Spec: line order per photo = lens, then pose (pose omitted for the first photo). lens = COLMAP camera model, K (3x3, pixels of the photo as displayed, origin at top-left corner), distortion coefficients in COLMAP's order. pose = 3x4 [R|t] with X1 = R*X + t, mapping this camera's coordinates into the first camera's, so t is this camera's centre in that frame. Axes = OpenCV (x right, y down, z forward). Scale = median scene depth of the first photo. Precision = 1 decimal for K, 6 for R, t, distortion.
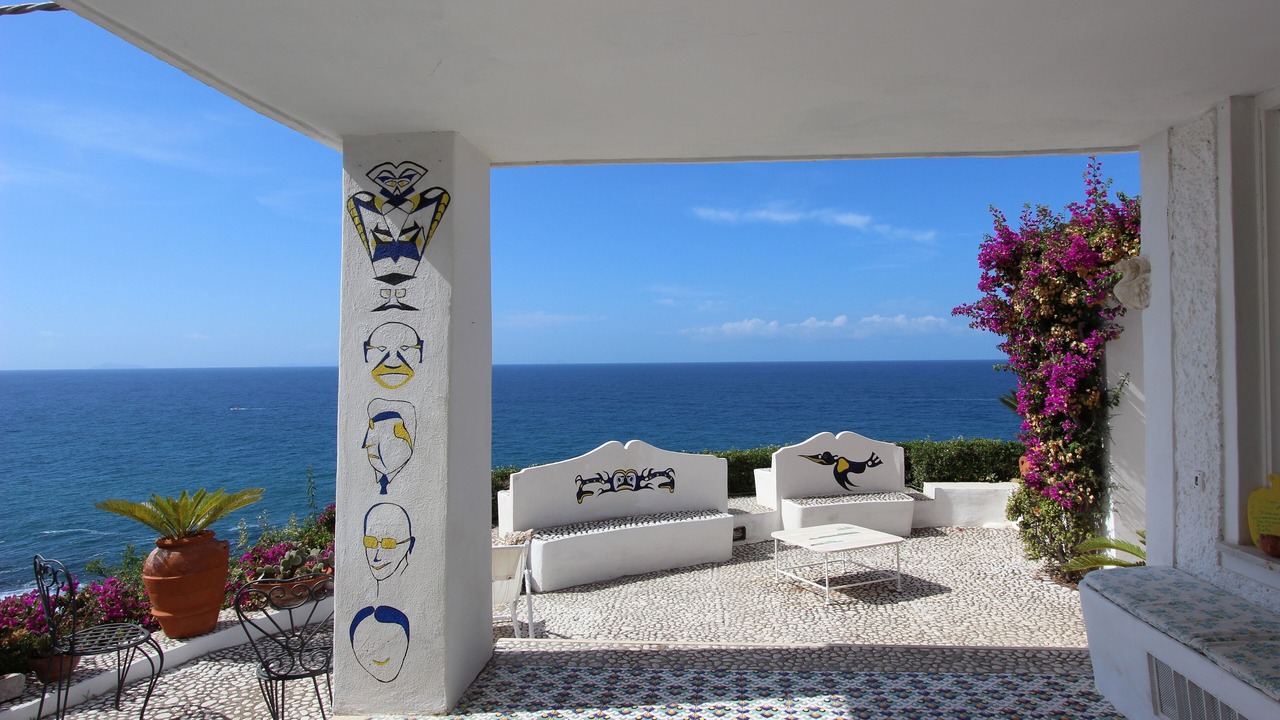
lens RADIAL K [[801.7, 0, 640.0], [0, 801.7, 360.0], [0, 0, 1]] dist [0.000907, 0.001117]
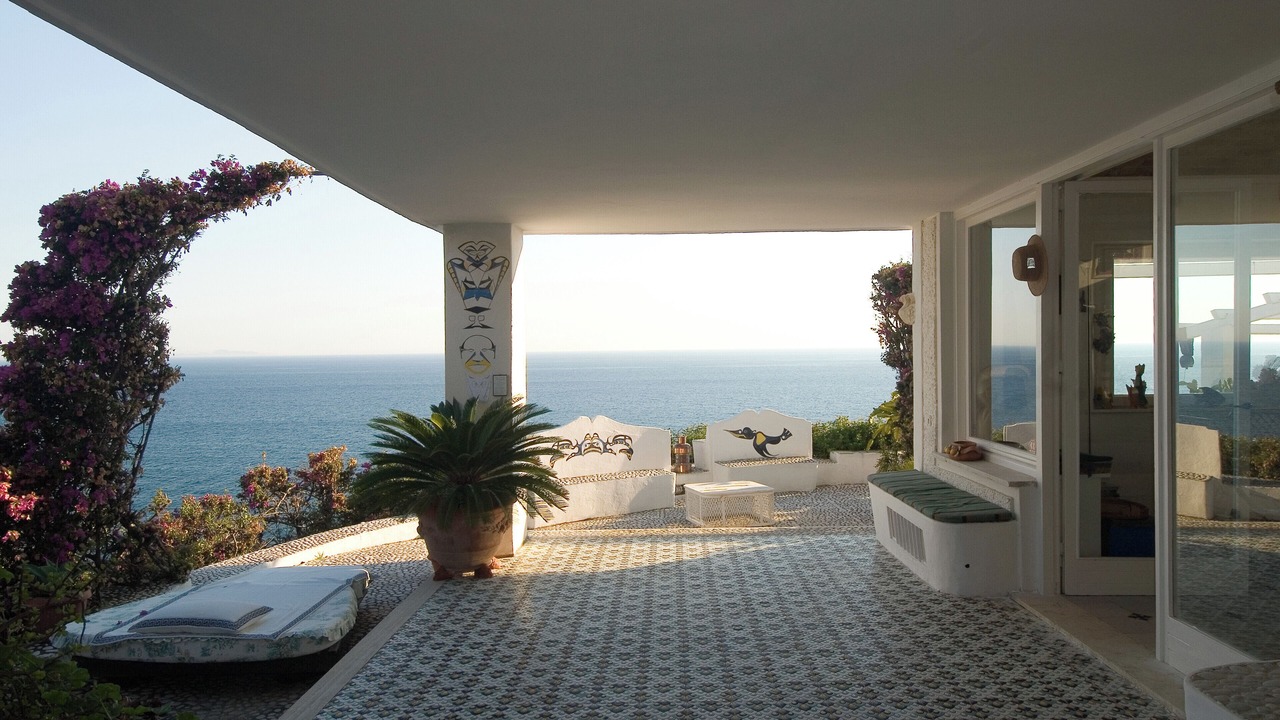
lens RADIAL K [[801.7, 0, 640.0], [0, 801.7, 360.0], [0, 0, 1]] dist [0.000907, 0.001117]
pose [[0.997423, -0.004702, 0.071597, -0.040128], [0.004433, 0.999982, 0.003922, 0.000628], [-0.071614, -0.003594, 0.997426, -0.365267]]
